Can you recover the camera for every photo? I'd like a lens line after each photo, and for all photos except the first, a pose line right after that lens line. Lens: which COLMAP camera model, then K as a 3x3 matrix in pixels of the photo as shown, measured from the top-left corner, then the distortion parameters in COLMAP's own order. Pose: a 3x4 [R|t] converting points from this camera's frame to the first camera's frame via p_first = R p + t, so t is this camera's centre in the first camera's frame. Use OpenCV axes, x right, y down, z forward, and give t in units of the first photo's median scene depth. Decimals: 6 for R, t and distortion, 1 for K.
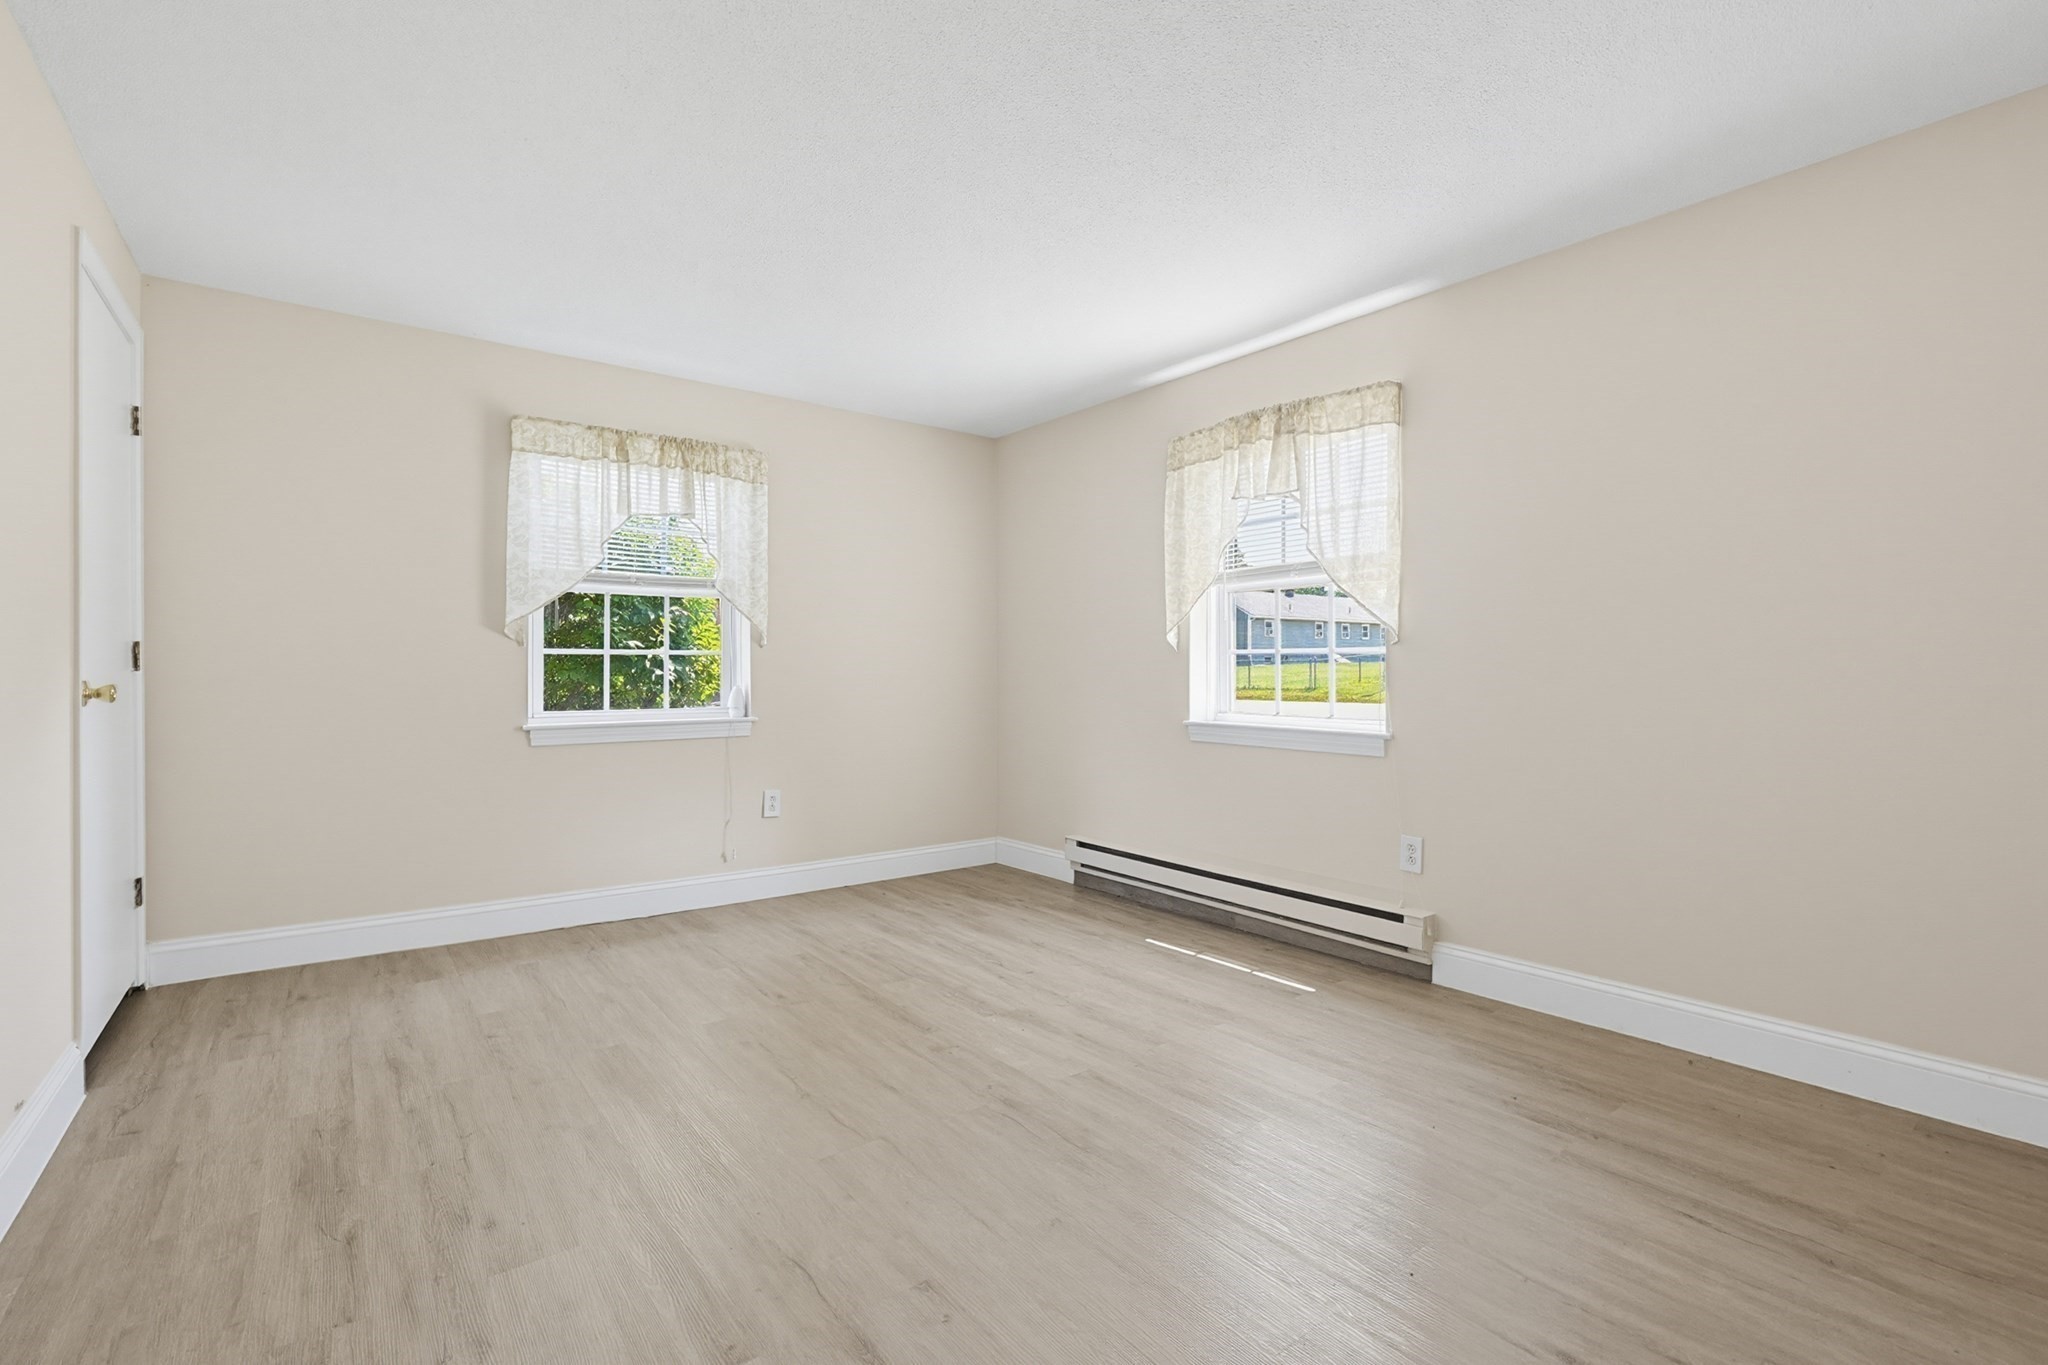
lens RADIAL K [[821.1, 0, 1022.5], [0, 821.1, 672.6], [0, 0, 1]] dist [-0.001844, -0.000124]
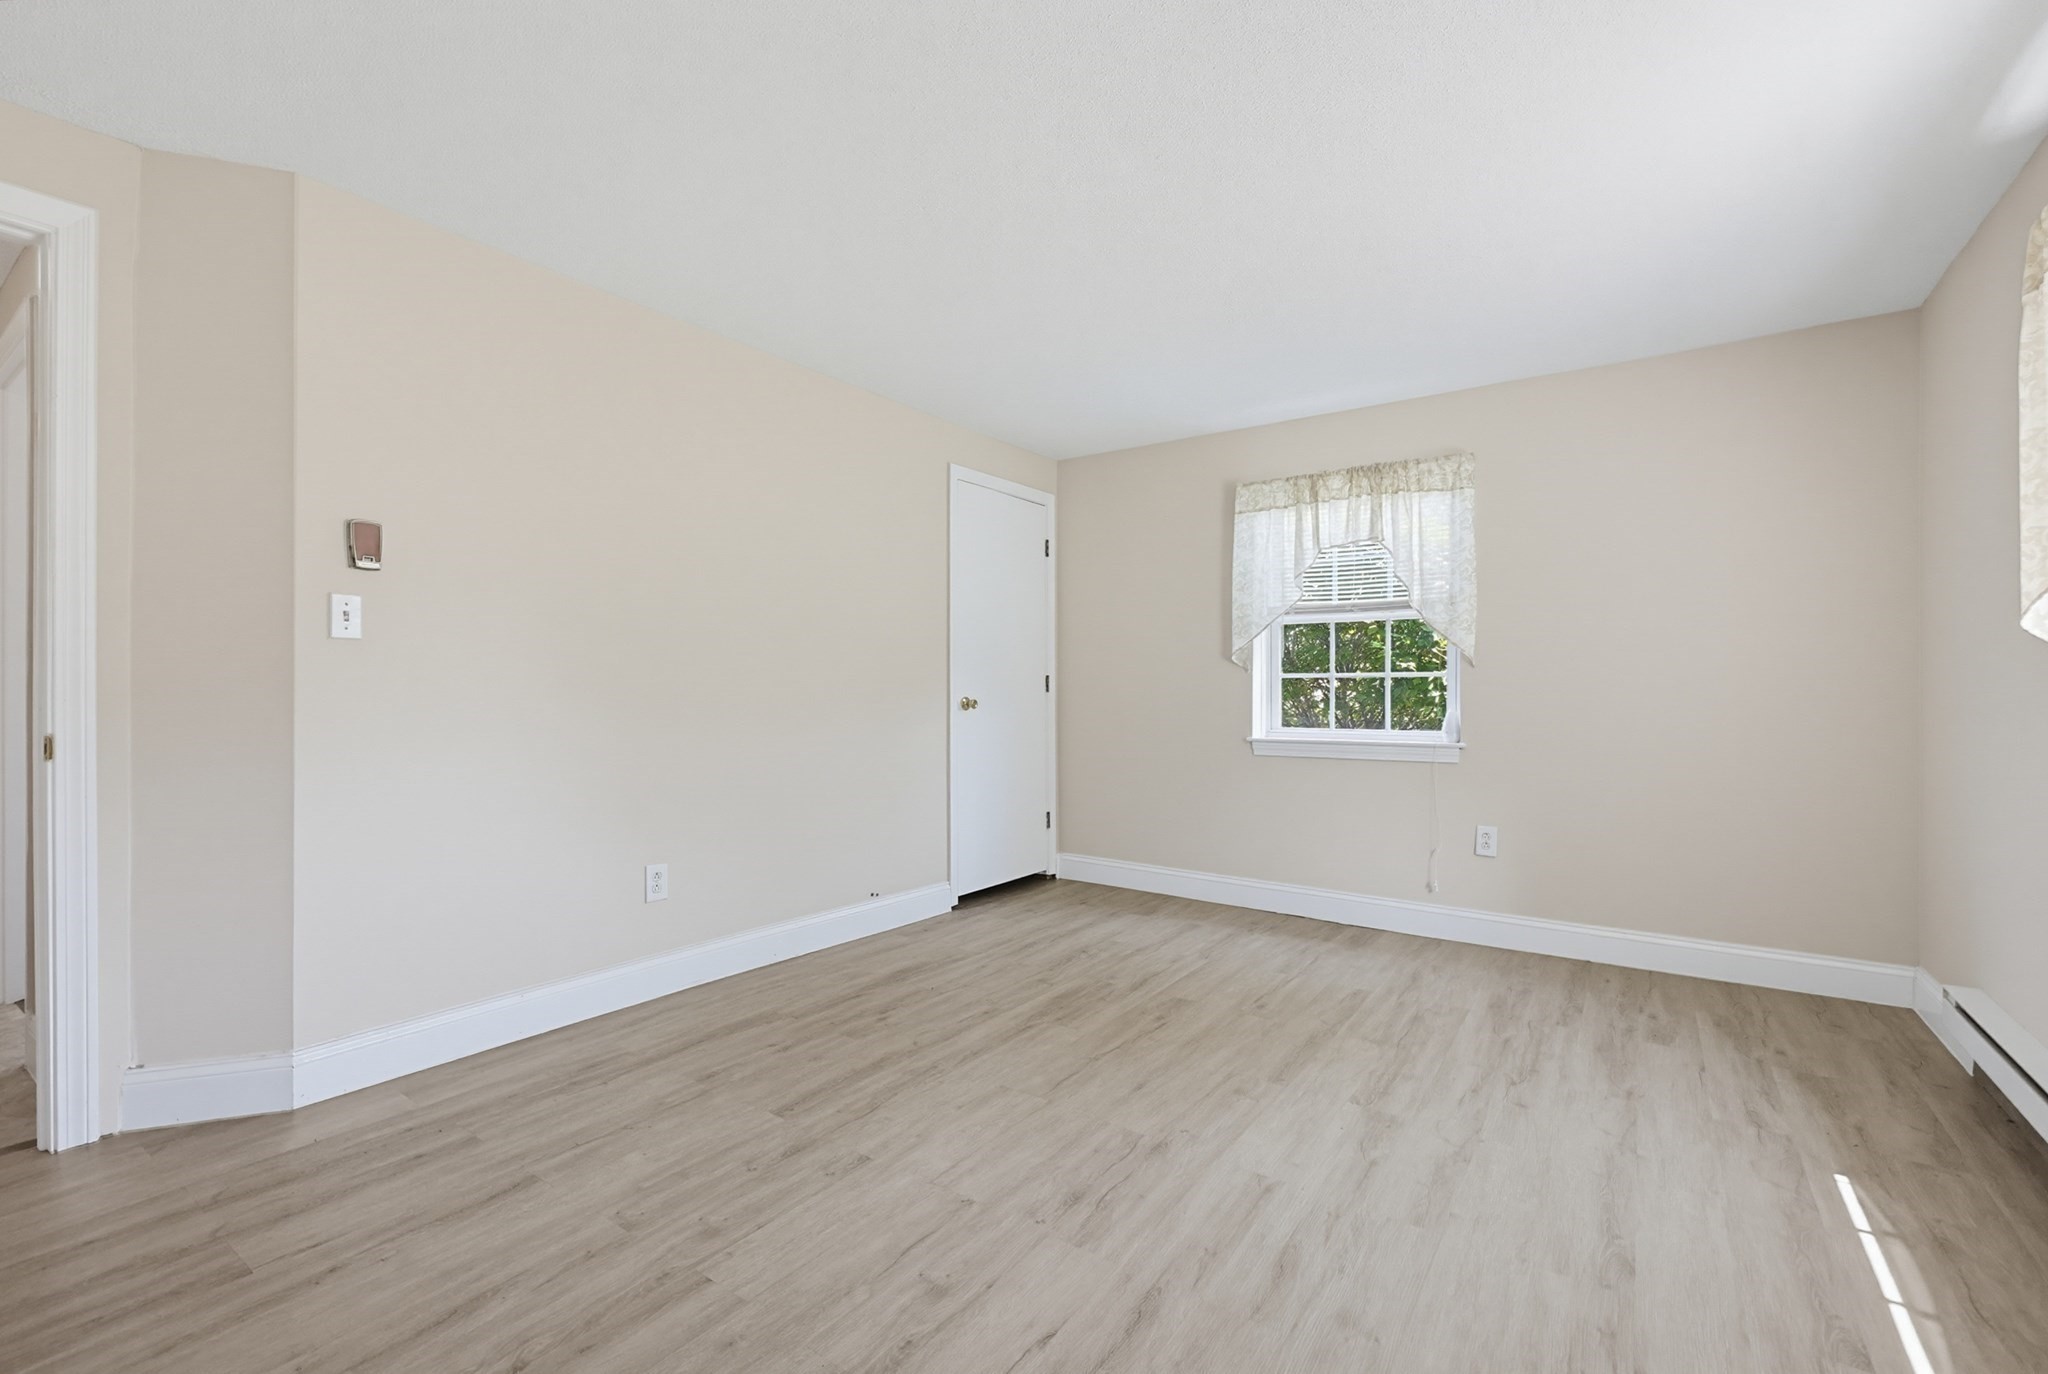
lens RADIAL K [[831.6, 0, 1073.9], [0, 831.6, 694.4], [0, 0, 1]] dist [-0.000182, 0.000046]
pose [[0.394648, 0.001625, -0.918831, 0.444294], [-0.004901, 0.999988, -0.000336, 0.002818], [0.918819, 0.004636, 0.394651, 0.286750]]
